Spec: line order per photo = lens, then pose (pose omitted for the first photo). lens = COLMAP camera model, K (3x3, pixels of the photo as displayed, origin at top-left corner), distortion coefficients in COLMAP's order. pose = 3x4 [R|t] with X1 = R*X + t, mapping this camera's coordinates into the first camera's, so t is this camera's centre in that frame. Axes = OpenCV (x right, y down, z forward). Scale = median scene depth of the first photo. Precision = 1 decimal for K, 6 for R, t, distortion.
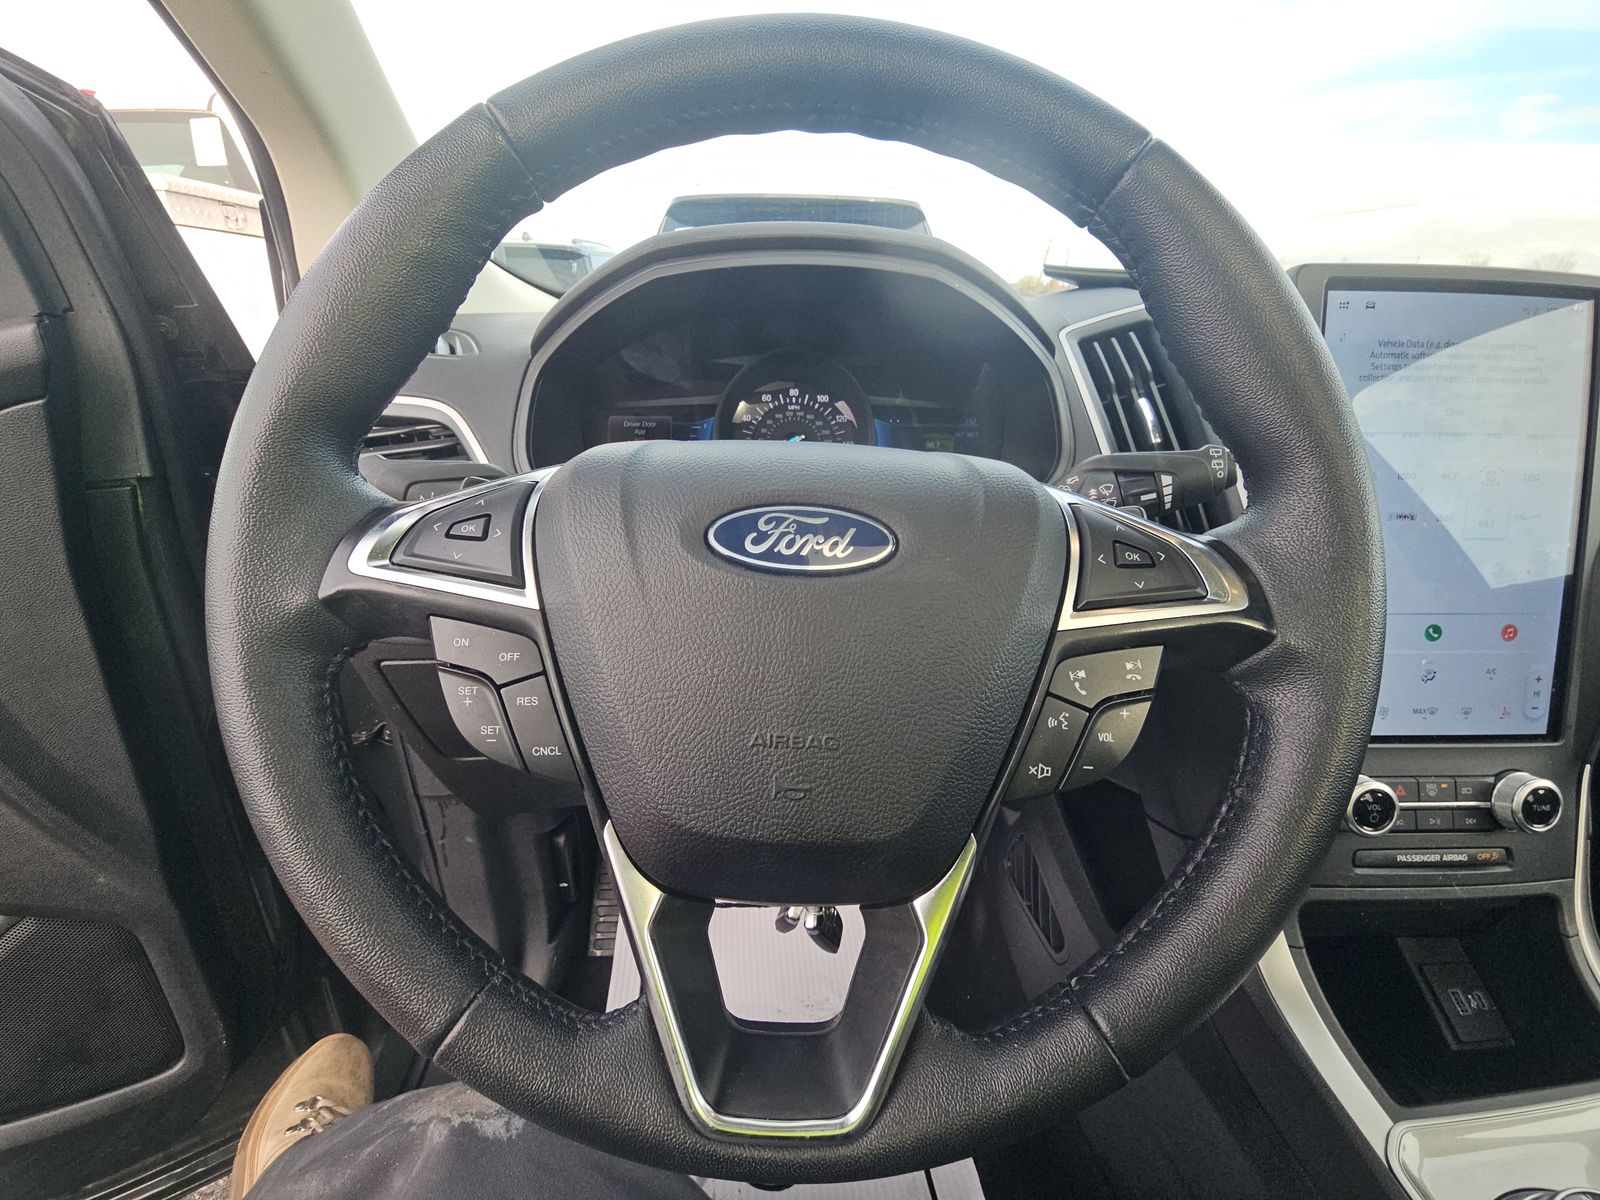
lens RADIAL K [[644.5, 0, 794.0], [0, 644.5, 605.3], [0, 0, 1]] dist [-0.004952, -0.000134]
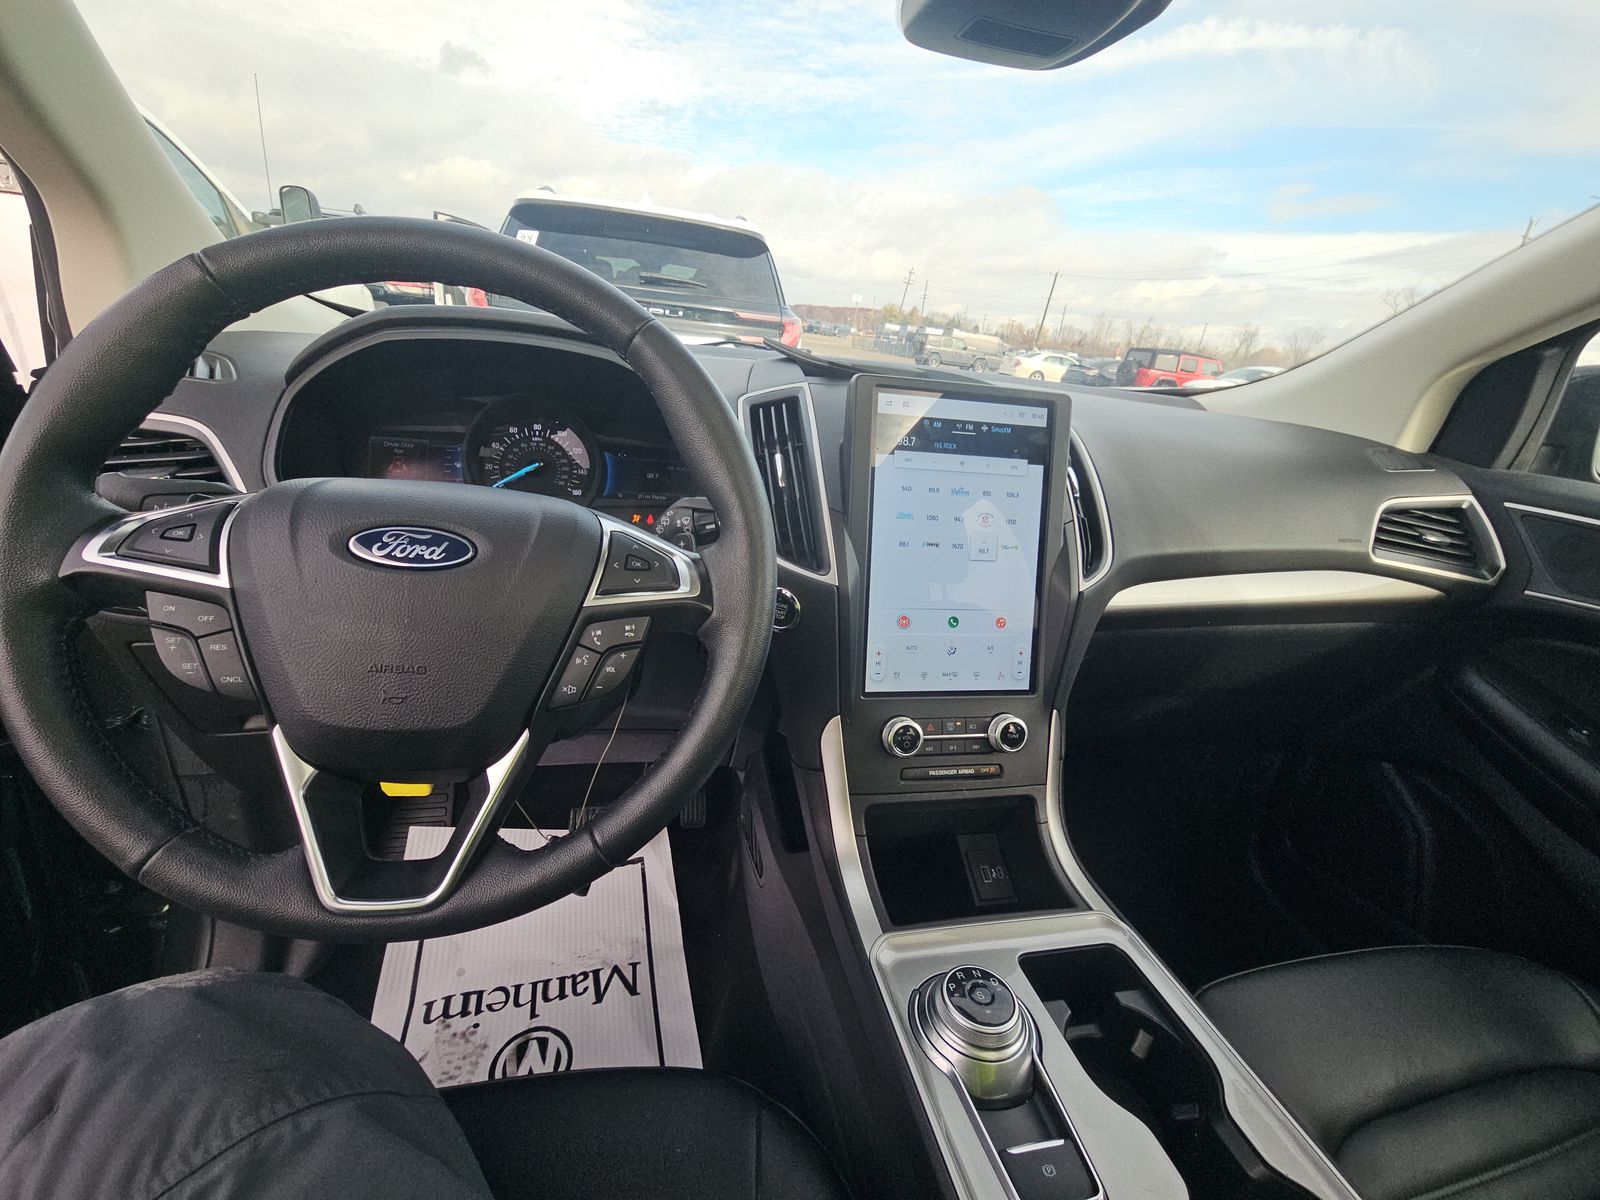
lens RADIAL K [[648.9, 0, 798.6], [0, 648.9, 602.3], [0, 0, 1]] dist [0.001853, -0.000705]
pose [[0.980451, 0.016081, 0.196104, 0.599176], [-0.012977, 0.999769, -0.017107, 0.047688], [-0.196334, 0.014228, 0.980434, -0.743260]]
